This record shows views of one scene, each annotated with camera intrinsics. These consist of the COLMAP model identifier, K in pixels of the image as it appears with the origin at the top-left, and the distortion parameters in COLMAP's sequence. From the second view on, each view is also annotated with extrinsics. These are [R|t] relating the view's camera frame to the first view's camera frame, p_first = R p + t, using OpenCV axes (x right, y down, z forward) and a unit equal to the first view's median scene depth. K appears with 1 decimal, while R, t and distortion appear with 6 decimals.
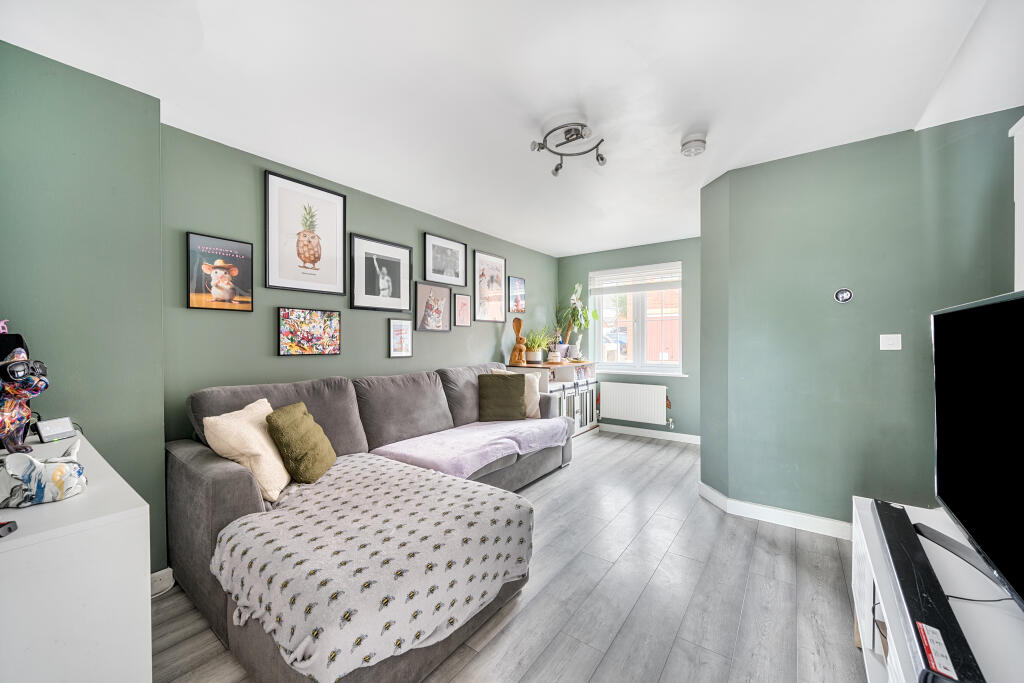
lens RADIAL K [[386.7, 0, 508.3], [0, 386.7, 339.9], [0, 0, 1]] dist [-0.000555, 0.000209]
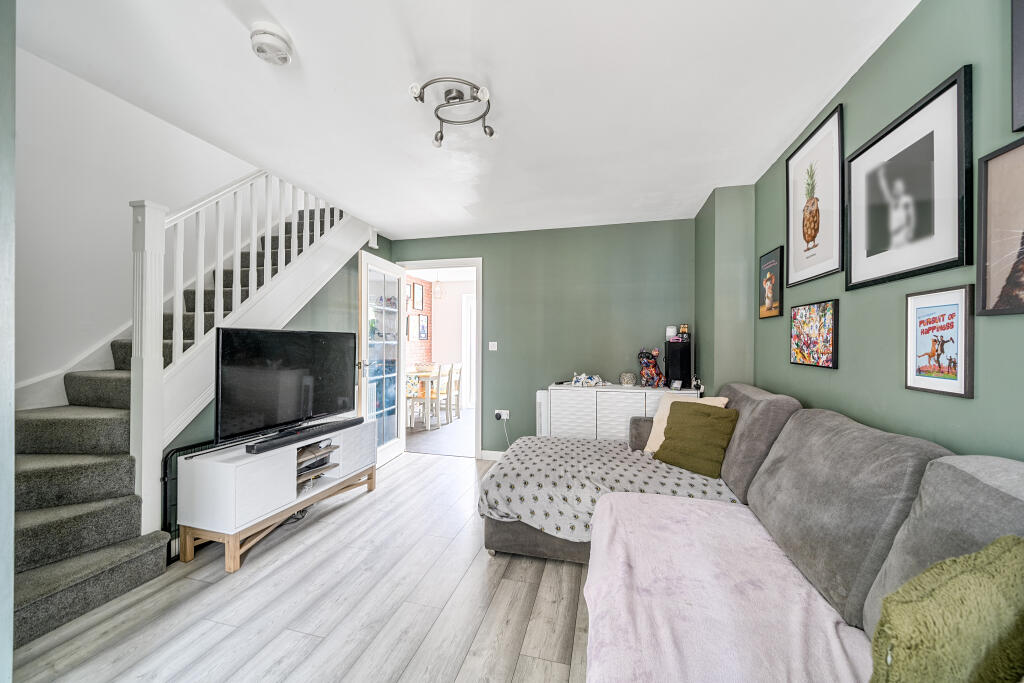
lens RADIAL K [[386.7, 0, 509.5], [0, 386.7, 342.0], [0, 0, 1]] dist [-0.000555, 0.000209]
pose [[-0.929887, 0.002889, -0.367833, 0.274287], [0.003073, 0.999995, 0.000087, -0.007266], [0.367832, -0.001050, -0.929892, 1.393580]]
